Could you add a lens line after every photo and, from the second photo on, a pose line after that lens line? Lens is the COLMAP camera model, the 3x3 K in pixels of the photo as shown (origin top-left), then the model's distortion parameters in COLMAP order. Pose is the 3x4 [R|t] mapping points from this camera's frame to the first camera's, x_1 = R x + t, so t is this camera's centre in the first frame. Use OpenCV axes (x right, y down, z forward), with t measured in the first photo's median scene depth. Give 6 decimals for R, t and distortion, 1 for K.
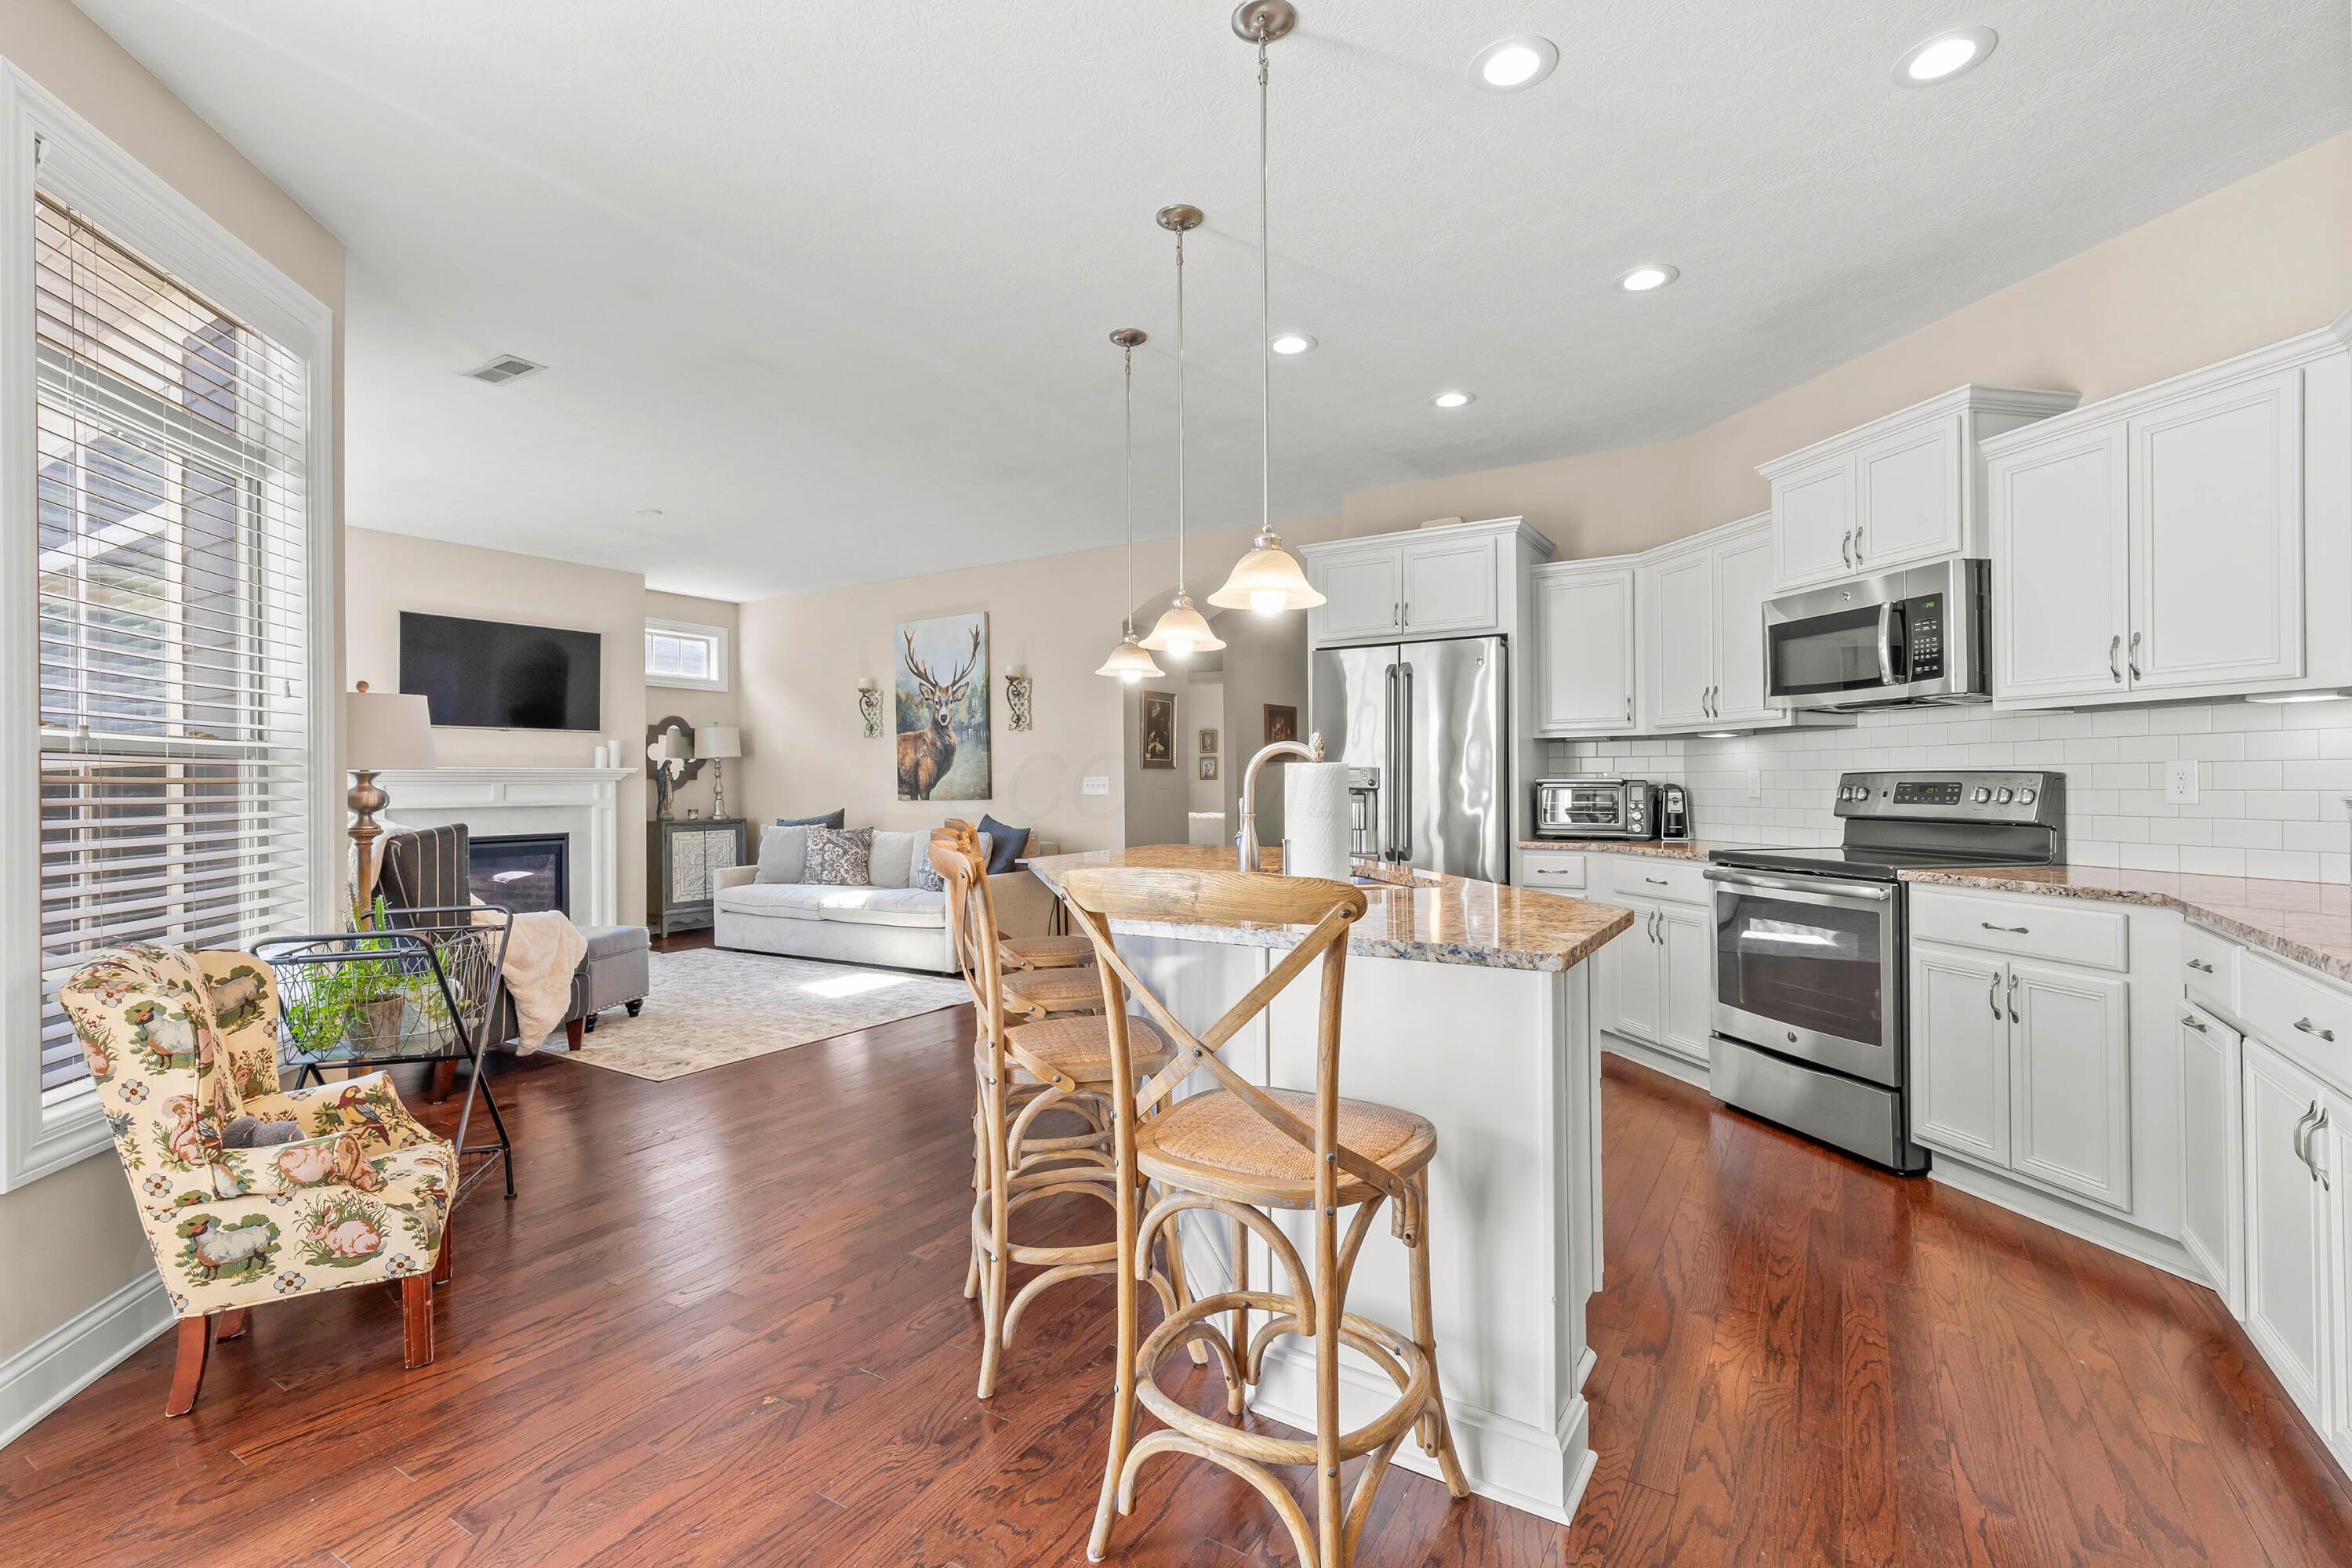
lens RADIAL K [[1068.8, 0, 1164.8], [0, 1068.8, 776.0], [0, 0, 1]] dist [0.009414, -0.001282]
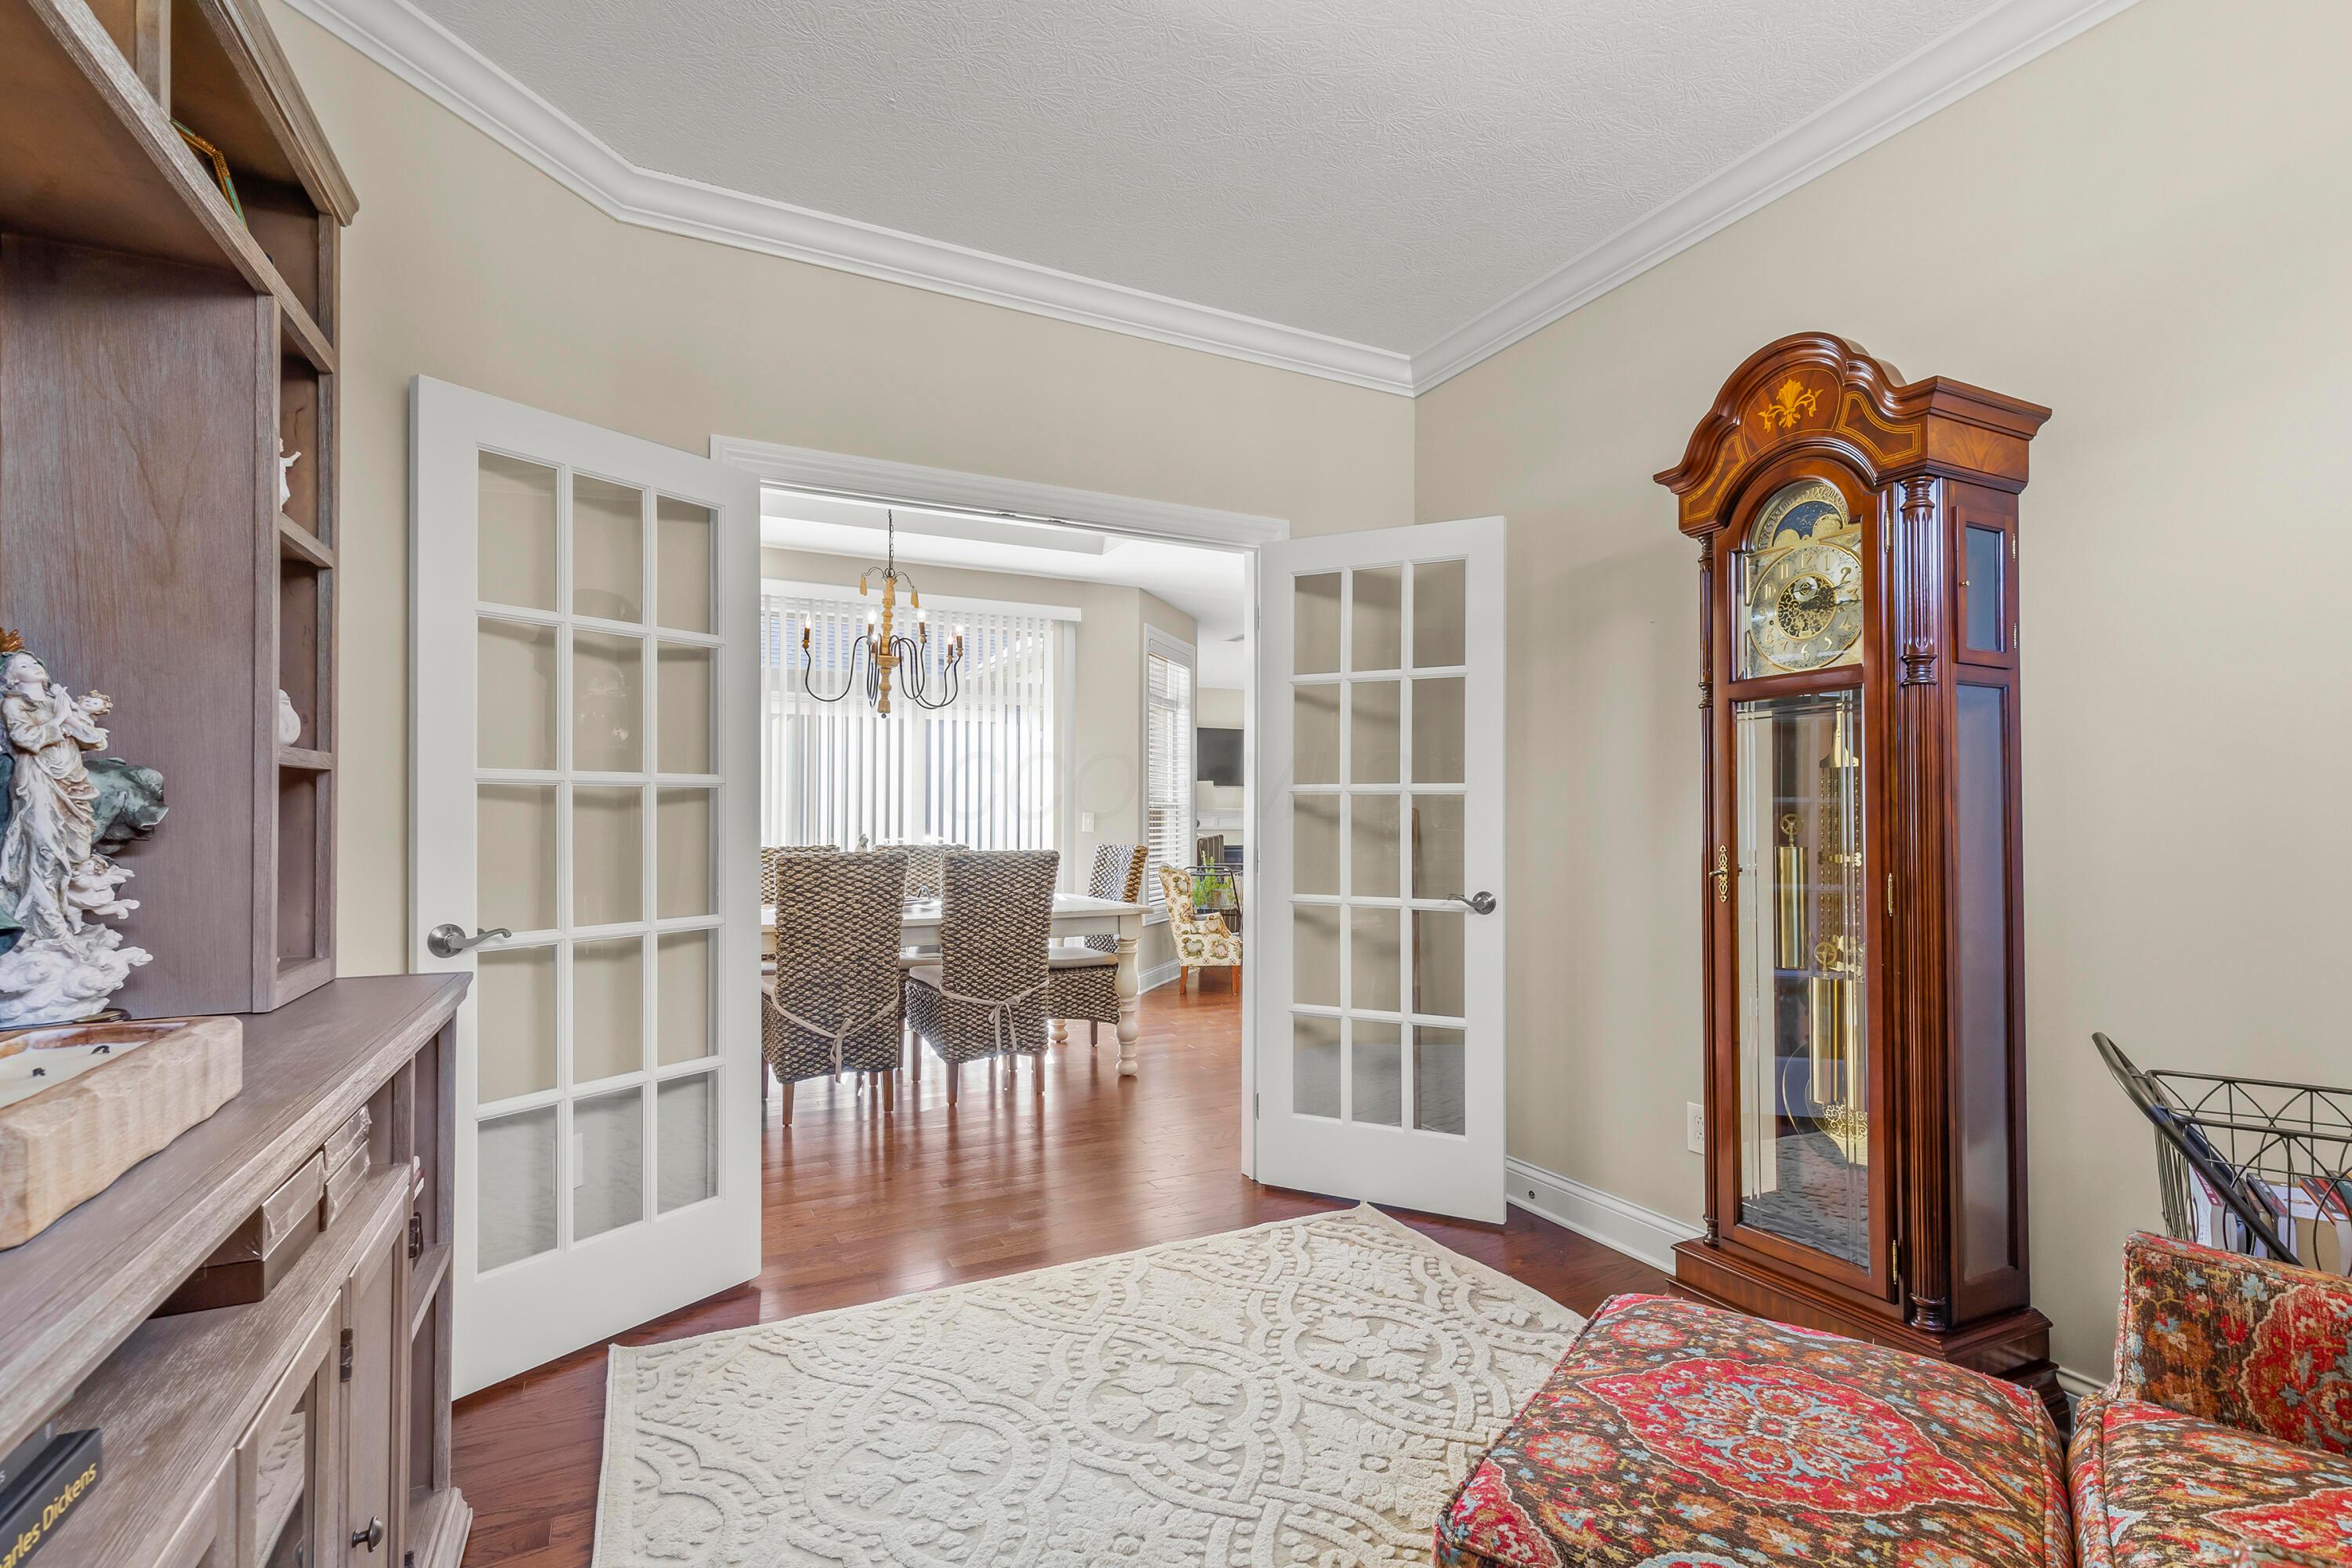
lens RADIAL K [[1068.8, 0, 1181.4], [0, 1068.8, 799.2], [0, 0, 1]] dist [0.009414, -0.001282]
pose [[0.837310, 0.000672, -0.546728, 0.553040], [-0.005684, 0.999956, -0.007476, -0.014696], [0.546699, 0.009368, 0.837277, -1.064730]]
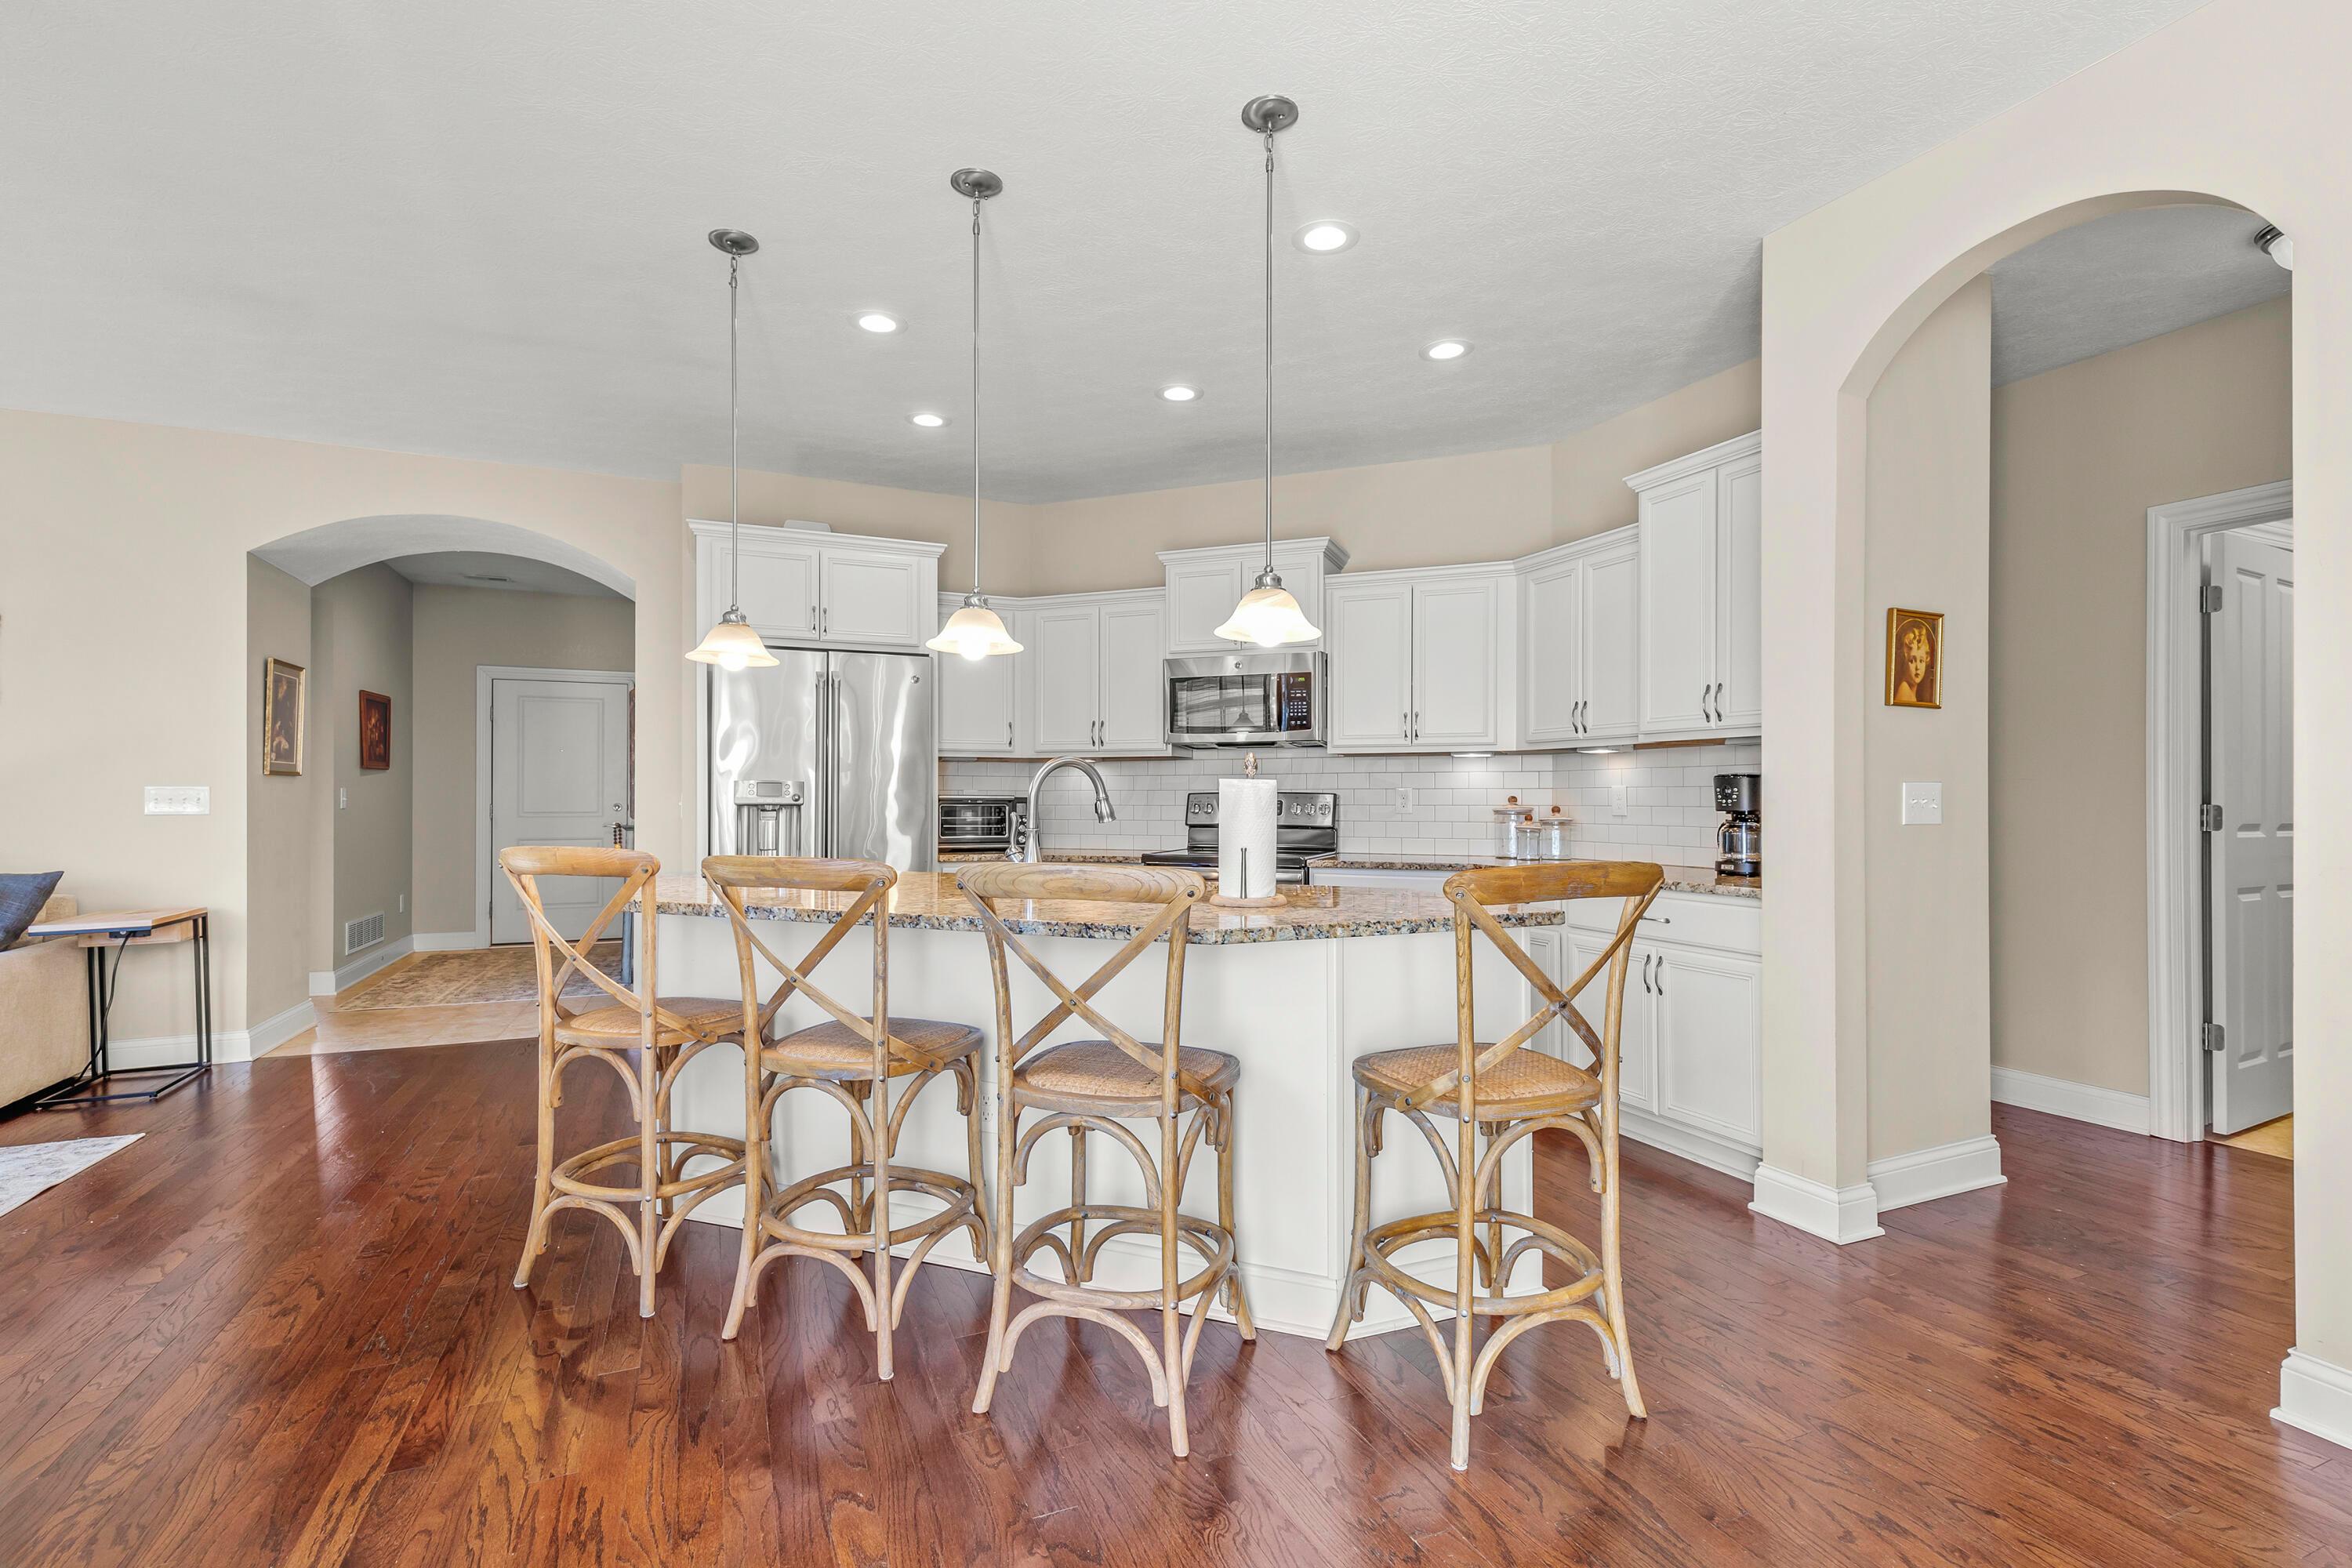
lens RADIAL K [[1068.8, 0, 1195.4], [0, 1068.8, 790.0], [0, 0, 1]] dist [0.009414, -0.001282]
pose [[0.552501, 0.012759, 0.833414, -0.501324], [-0.009507, 0.999914, -0.009006, 0.005805], [-0.833458, -0.002947, 0.552575, 0.268788]]
